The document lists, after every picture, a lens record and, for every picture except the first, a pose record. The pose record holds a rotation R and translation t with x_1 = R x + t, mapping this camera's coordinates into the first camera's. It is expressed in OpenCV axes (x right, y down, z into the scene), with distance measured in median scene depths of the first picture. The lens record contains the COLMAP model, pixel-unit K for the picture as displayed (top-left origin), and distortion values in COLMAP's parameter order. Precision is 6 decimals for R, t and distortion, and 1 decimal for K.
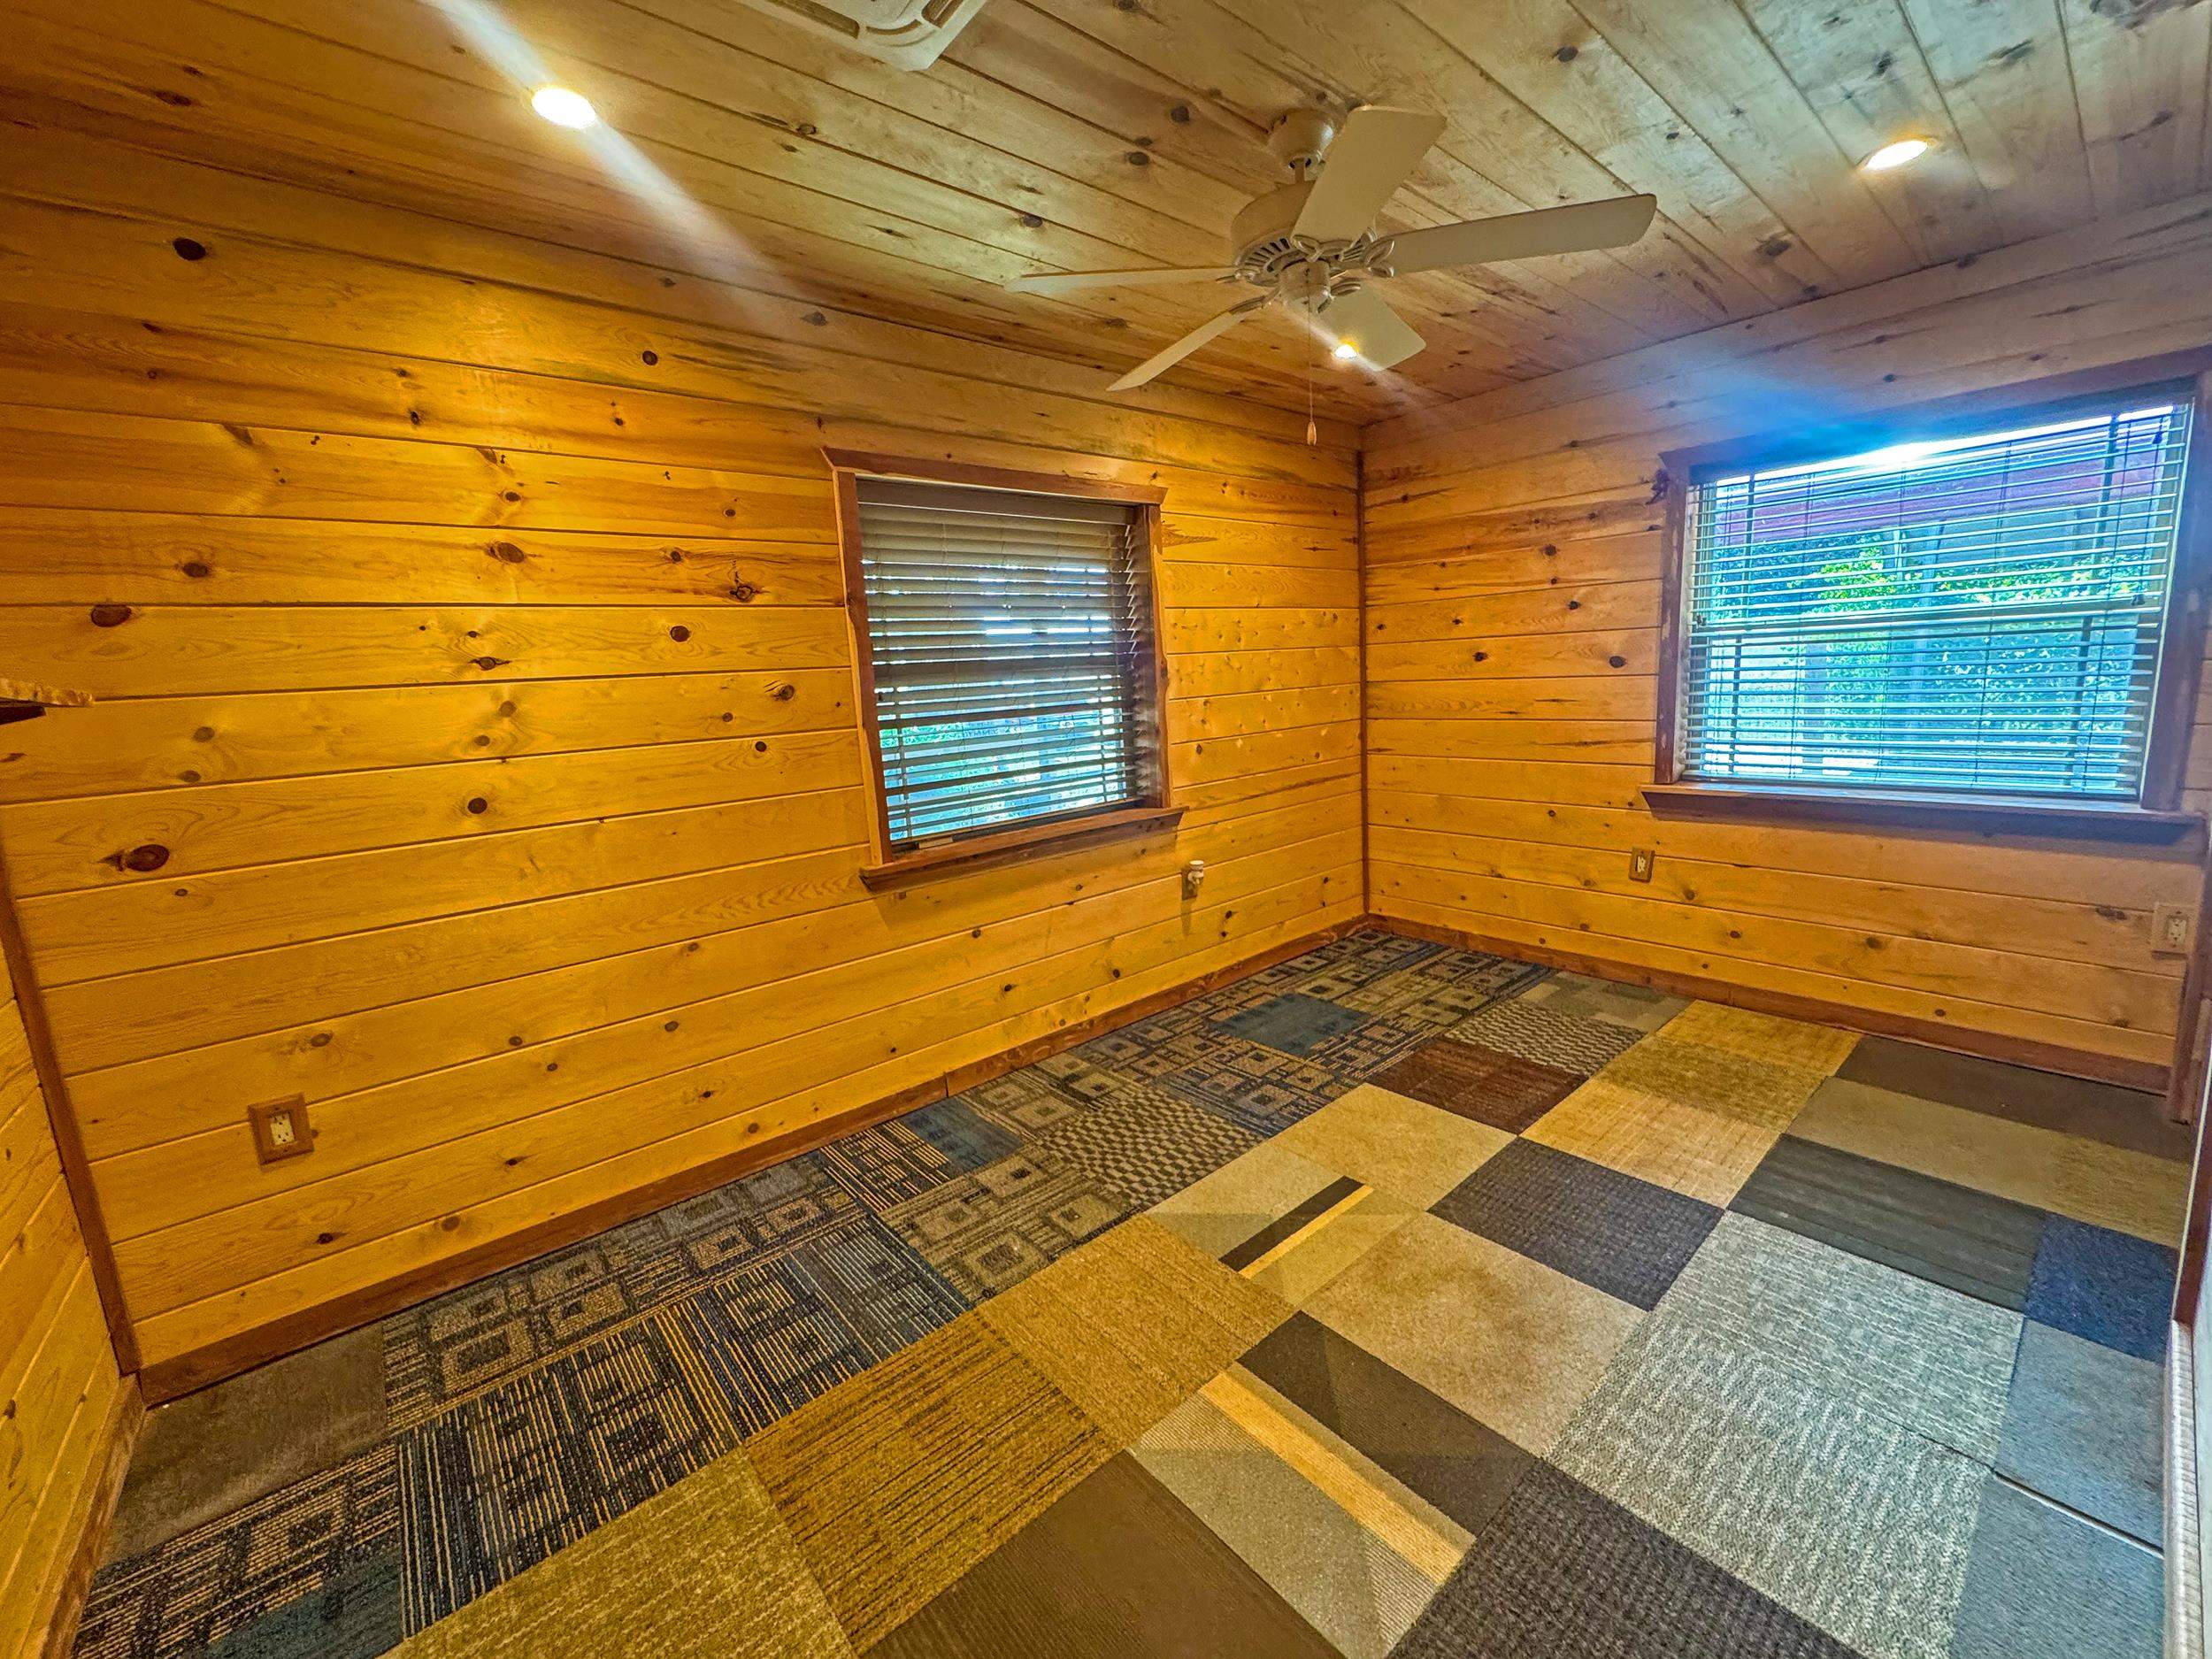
lens RADIAL K [[883.4, 0, 1101.4], [0, 883.4, 826.1], [0, 0, 1]] dist [-0.001412, -0.000327]
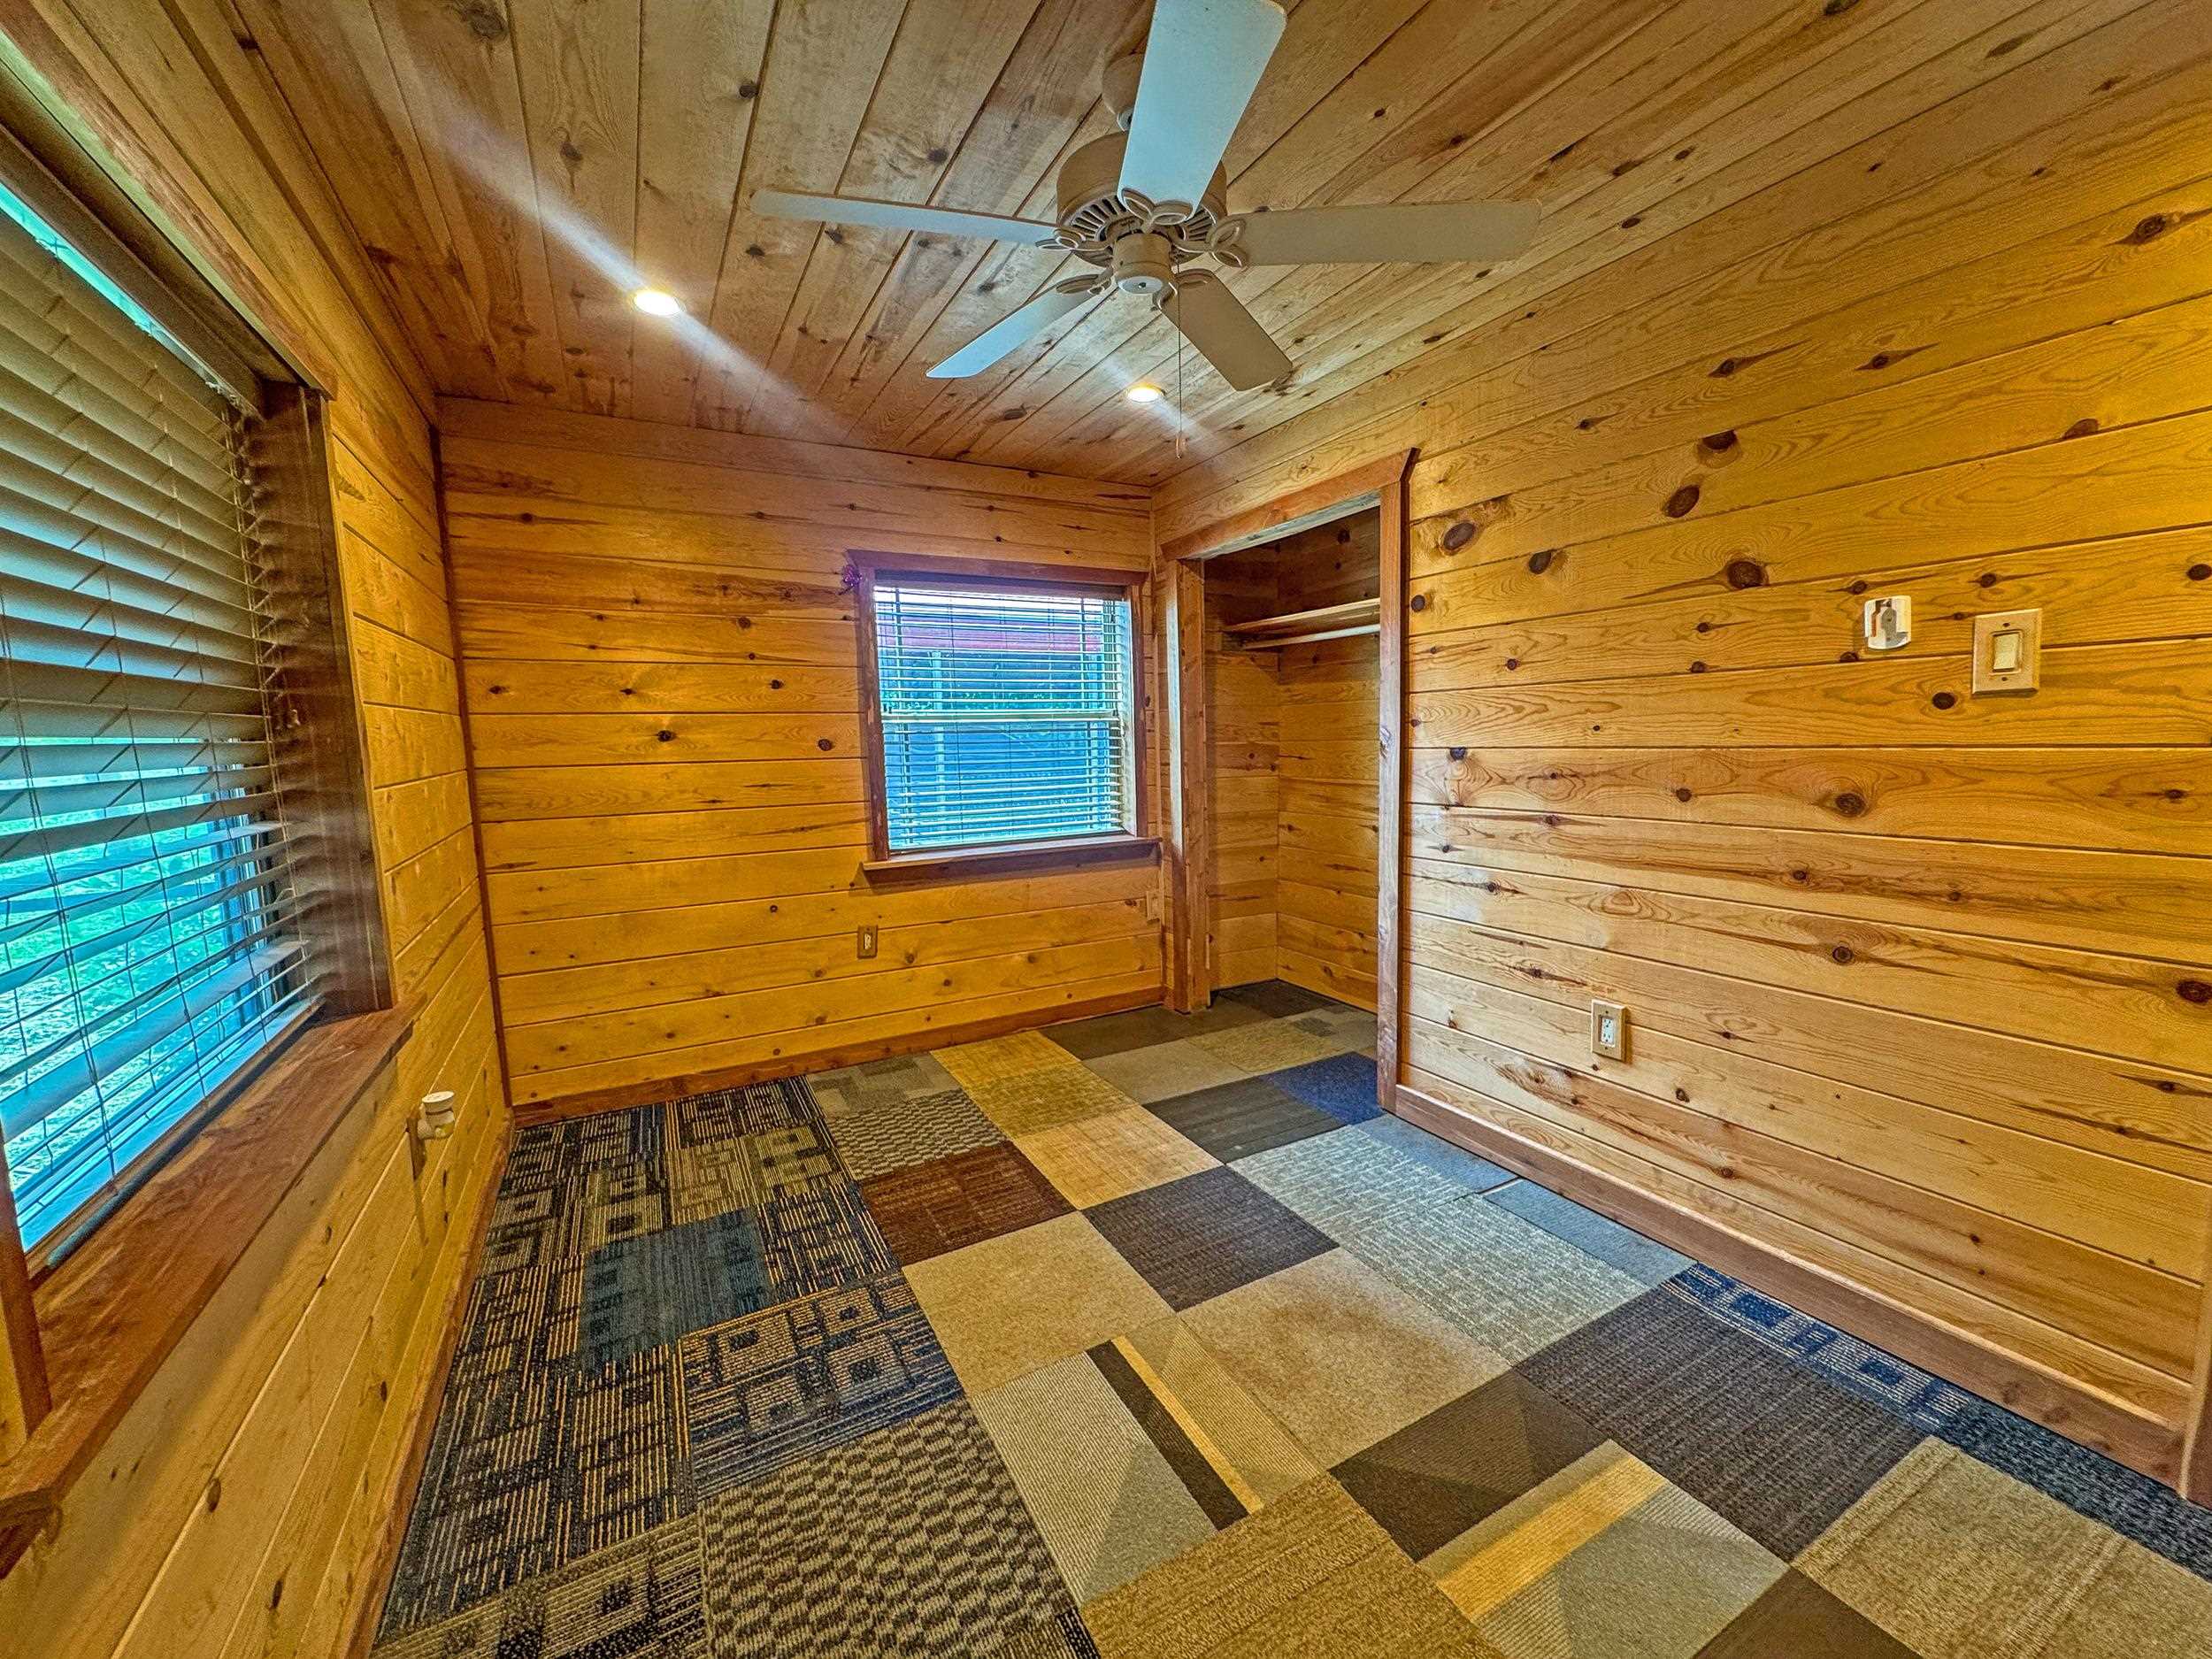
lens RADIAL K [[883.4, 0, 1105.5], [0, 883.4, 828.3], [0, 0, 1]] dist [-0.001412, -0.000327]
pose [[0.205100, -0.059110, 0.976955, -0.369660], [0.177640, 0.983844, 0.022234, -0.067381], [-0.962485, 0.168986, 0.212286, 0.564534]]
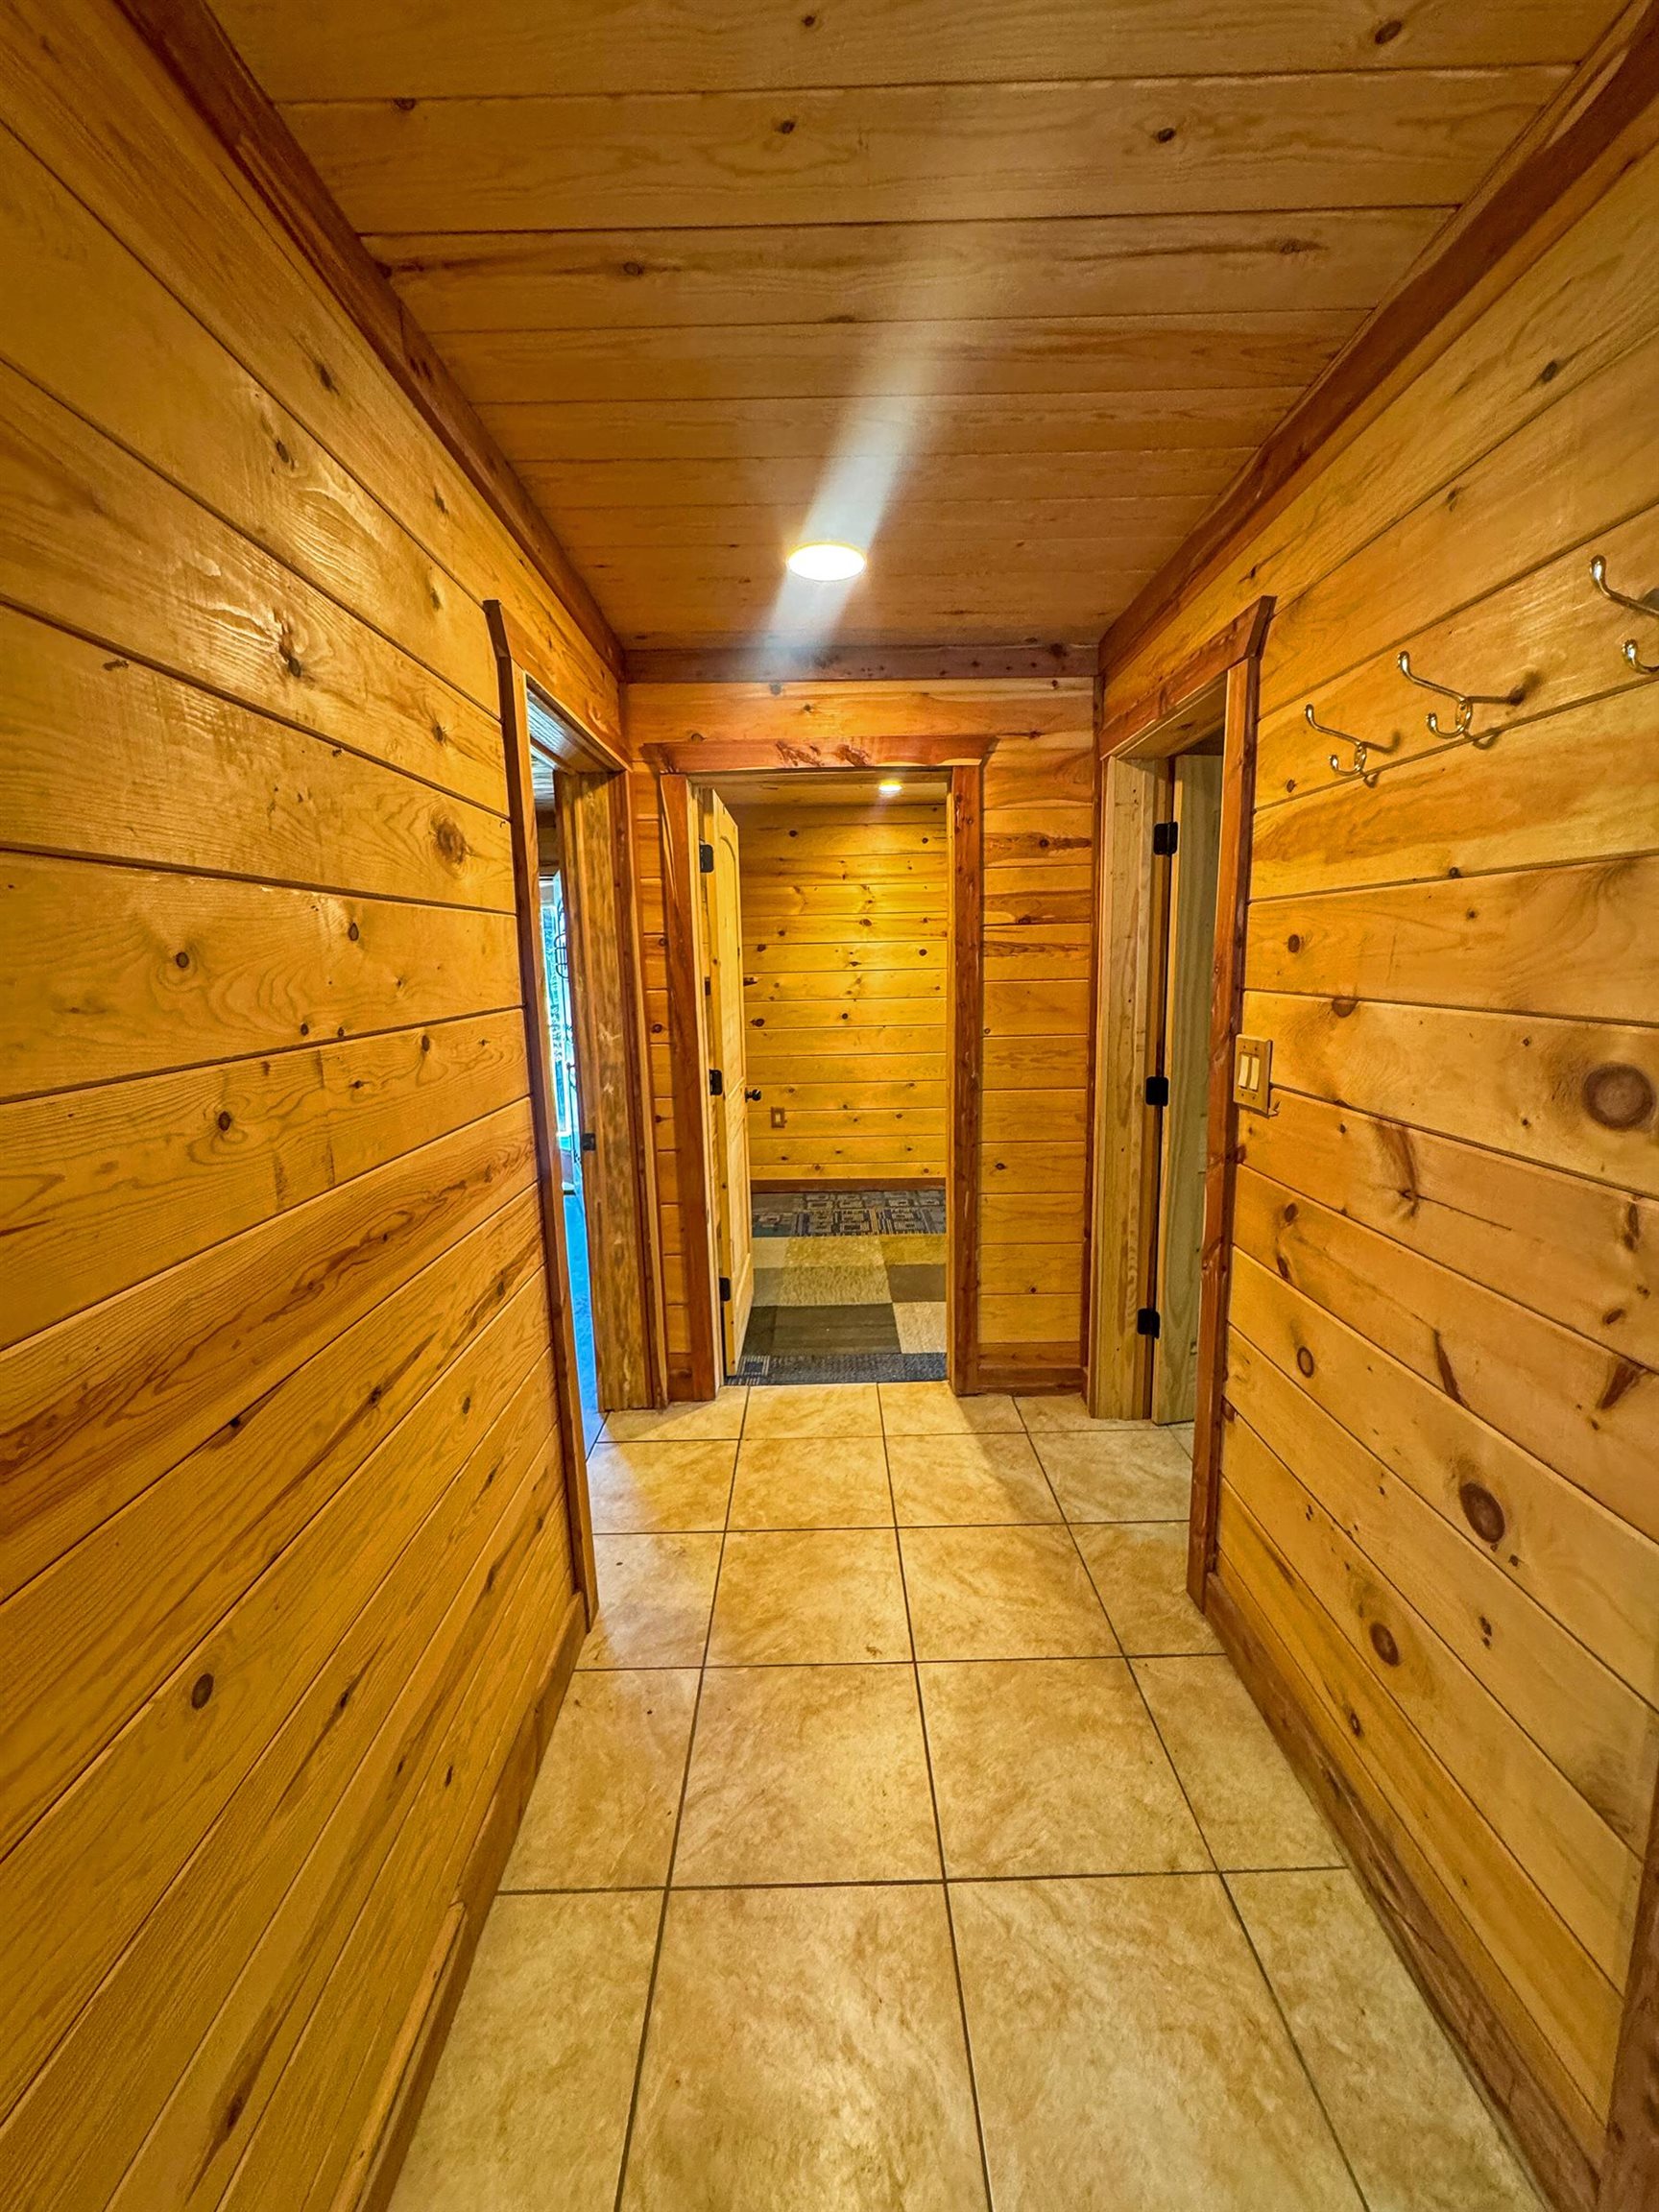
lens RADIAL K [[883.4, 0, 830.0], [0, 883.4, 1103.6], [0, 0, 1]] dist [-0.001412, -0.000327]
pose [[0.763717, 0.145472, -0.628947, 0.624876], [-0.130157, 0.988970, 0.070696, 0.035166], [0.632294, 0.027870, 0.774227, -0.697617]]
